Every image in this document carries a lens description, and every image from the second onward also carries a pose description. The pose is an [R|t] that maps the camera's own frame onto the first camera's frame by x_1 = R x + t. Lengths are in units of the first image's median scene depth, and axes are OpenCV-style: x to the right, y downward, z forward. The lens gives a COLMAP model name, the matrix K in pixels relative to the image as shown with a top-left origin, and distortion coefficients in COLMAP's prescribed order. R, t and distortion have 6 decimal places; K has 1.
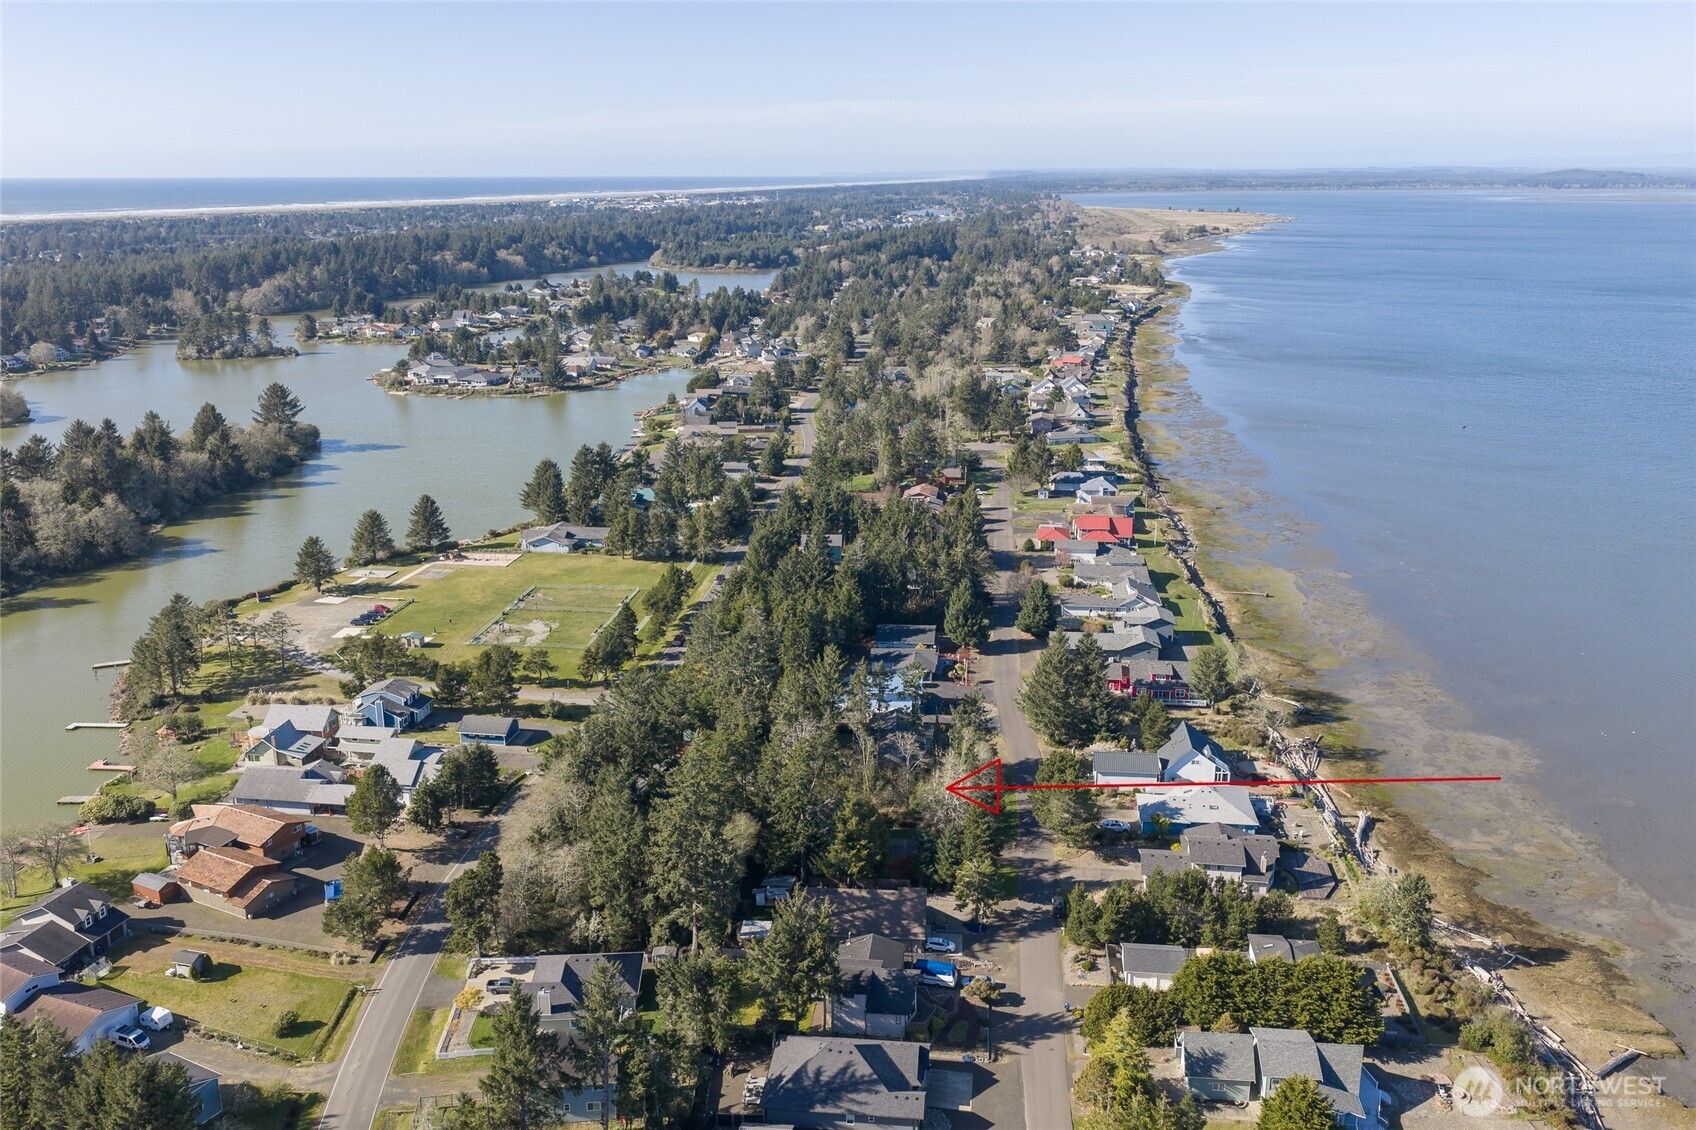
lens RADIAL K [[1402.1, 0, 849.5], [0, 1402.1, 563.3], [0, 0, 1]] dist [0.015216, -0.024821]
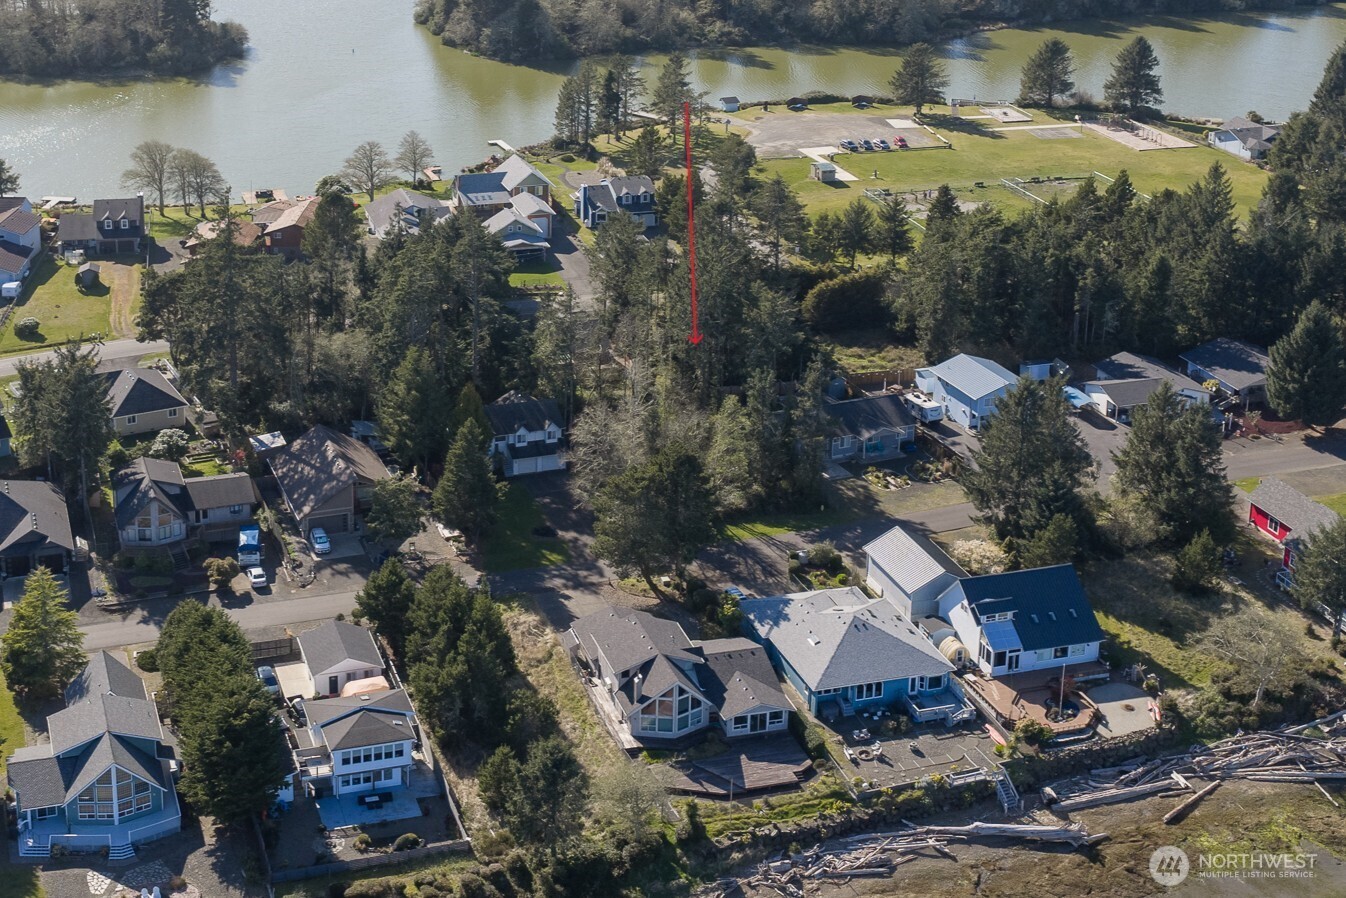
lens RADIAL K [[2037.8, 0, 532.3], [0, 2037.8, 277.3], [0, 0, 1]] dist [0.002961, 0.000000]
pose [[0.376166, 0.289995, -0.880001, 0.530567], [-0.250825, 0.946168, 0.204581, -0.067222], [0.891956, 0.143770, 0.428655, 0.287889]]
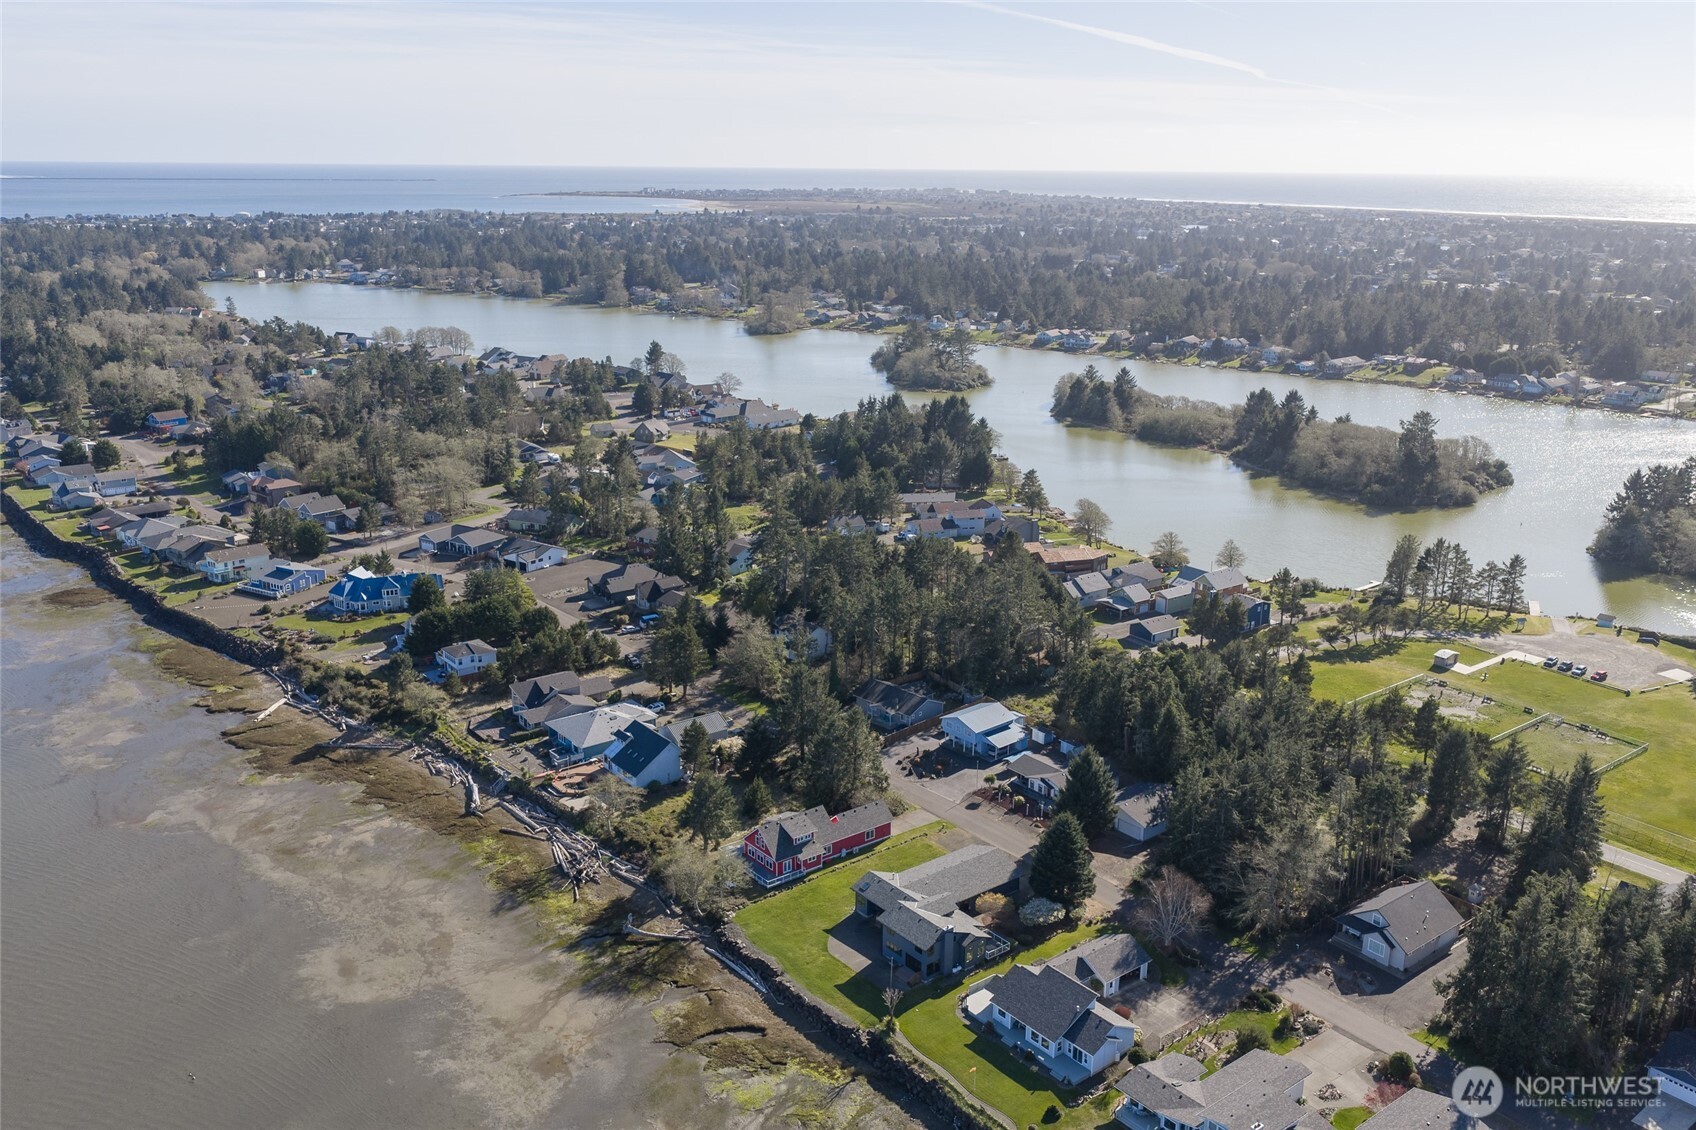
lens RADIAL K [[1402.1, 0, 845.7], [0, 1402.1, 567.7], [0, 0, 1]] dist [0.015216, -0.024821]
pose [[-0.718064, 0.187380, -0.670278, 0.488684], [-0.197342, 0.868732, 0.454270, -0.282390], [0.667413, 0.458469, -0.586827, 1.008562]]
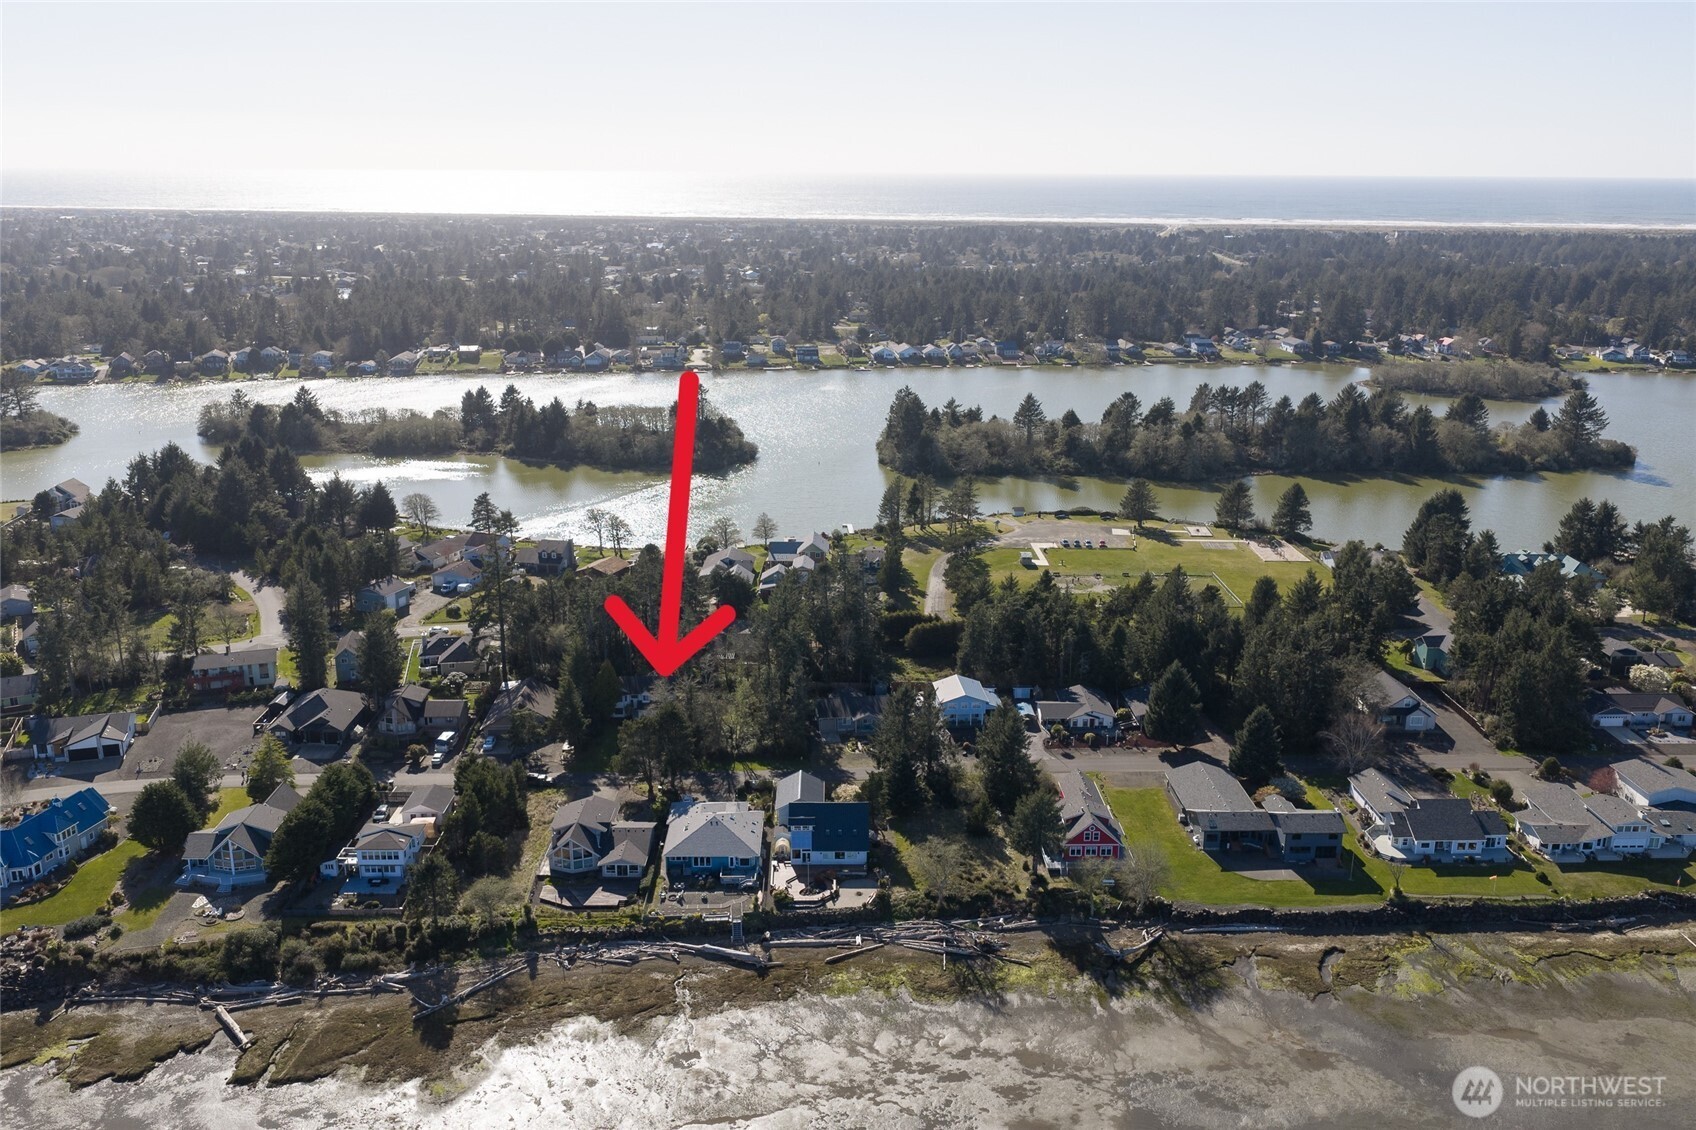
lens RADIAL K [[1402.1, 0, 856.4], [0, 1402.1, 563.2], [0, 0, 1]] dist [0.015216, -0.024821]
pose [[0.129081, 0.270419, -0.954050, 0.652164], [-0.275230, 0.934069, 0.227517, -0.140288], [0.952673, 0.233215, 0.194998, 0.504772]]
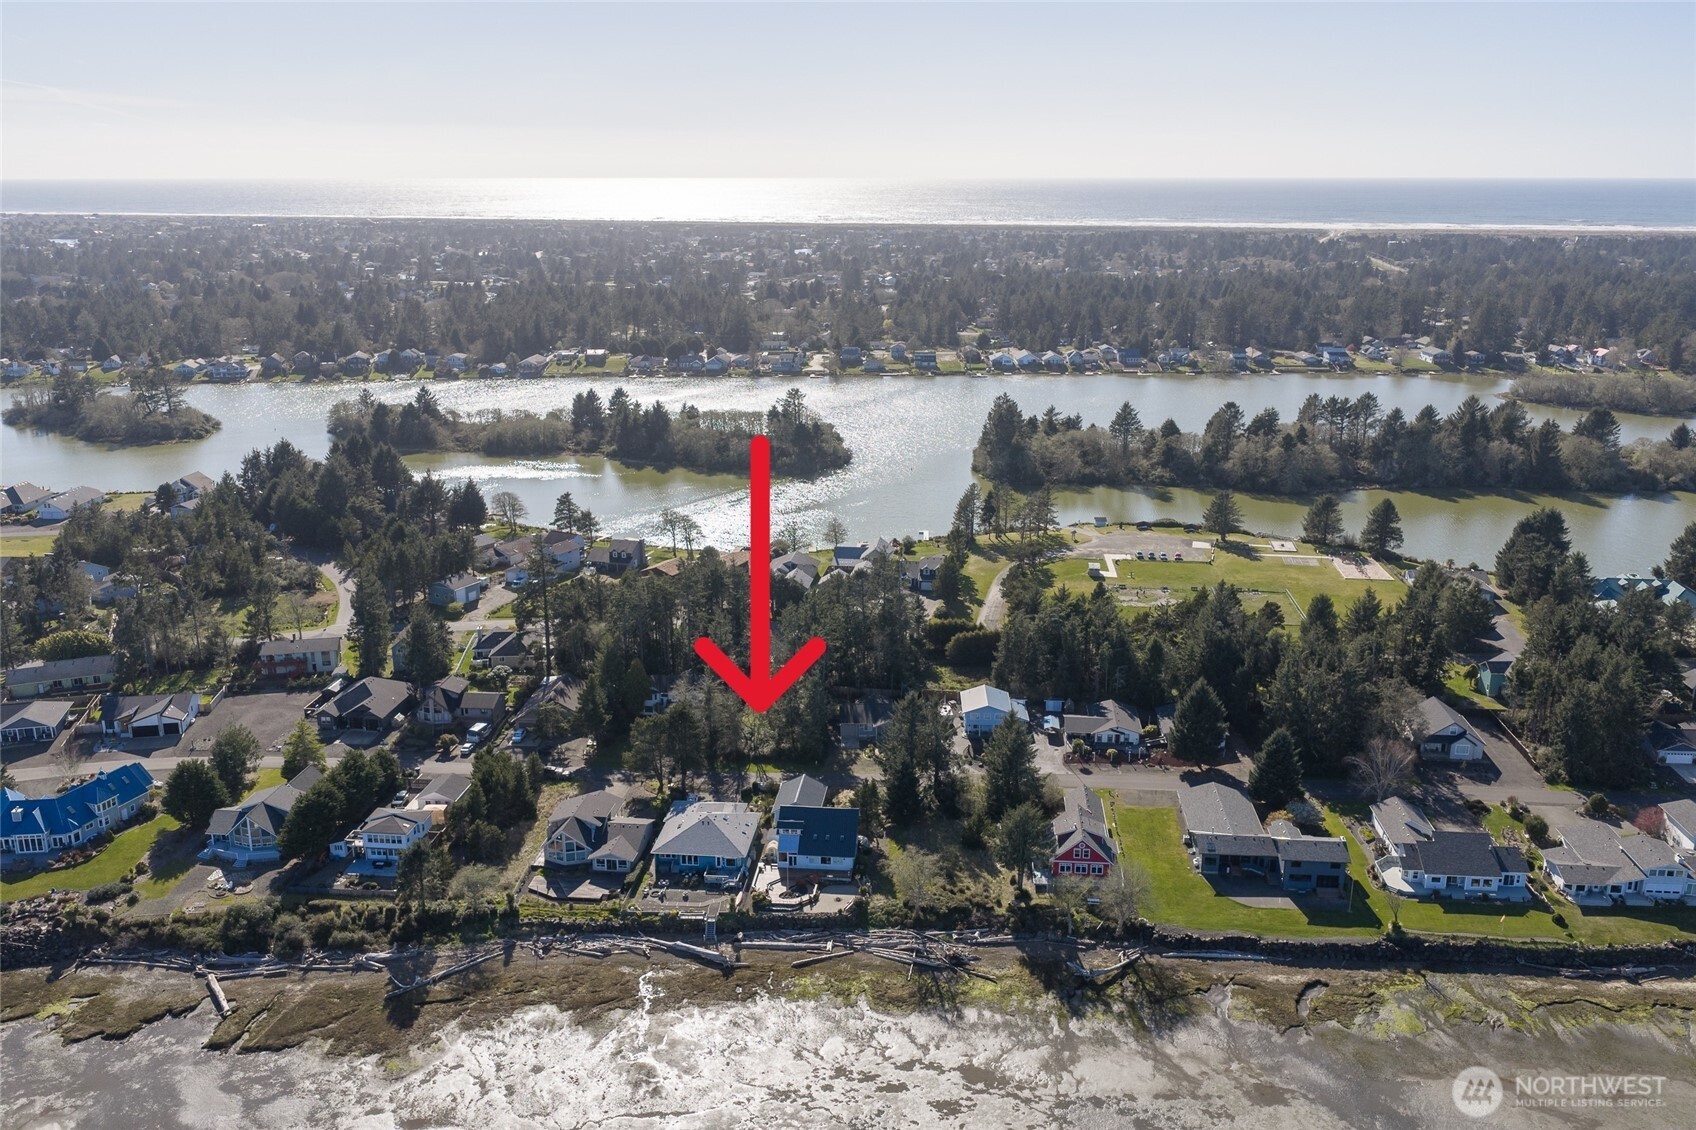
lens RADIAL K [[1402.1, 0, 857.1], [0, 1402.1, 567.8], [0, 0, 1]] dist [0.015216, -0.024821]
pose [[0.014178, 0.271539, -0.962323, 0.657092], [-0.271211, 0.927385, 0.257685, -0.158179], [0.962415, 0.257339, 0.086793, 0.565643]]
